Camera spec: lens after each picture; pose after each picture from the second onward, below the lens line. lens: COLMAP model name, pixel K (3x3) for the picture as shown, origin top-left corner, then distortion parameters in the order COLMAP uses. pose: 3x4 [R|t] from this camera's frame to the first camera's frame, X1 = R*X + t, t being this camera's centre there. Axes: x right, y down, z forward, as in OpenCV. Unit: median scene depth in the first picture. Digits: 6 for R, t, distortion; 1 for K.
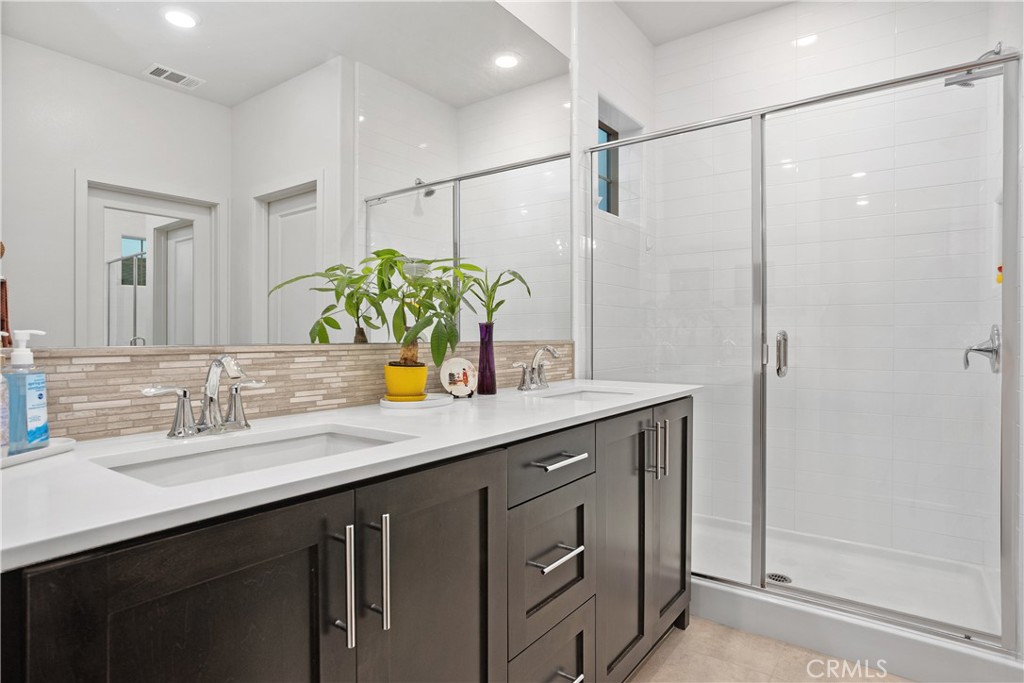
lens RADIAL K [[564.8, 0, 512.0], [0, 564.8, 341.5], [0, 0, 1]] dist [0.000027, 0.000002]
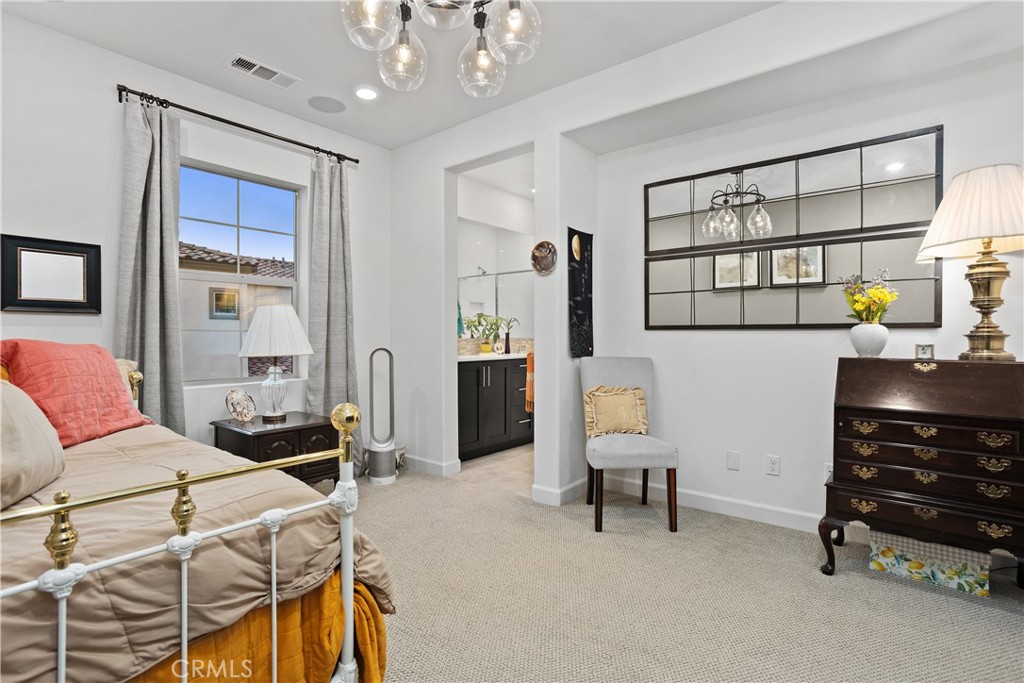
lens RADIAL K [[499.3, 0, 510.8], [0, 499.3, 343.4], [0, 0, 1]] dist [-0.061796, 0.036476]
pose [[0.998252, 0.003552, -0.058988, 0.164888], [-0.003269, 0.999983, 0.004897, 0.018534], [0.059004, -0.004695, 0.998247, -2.157858]]
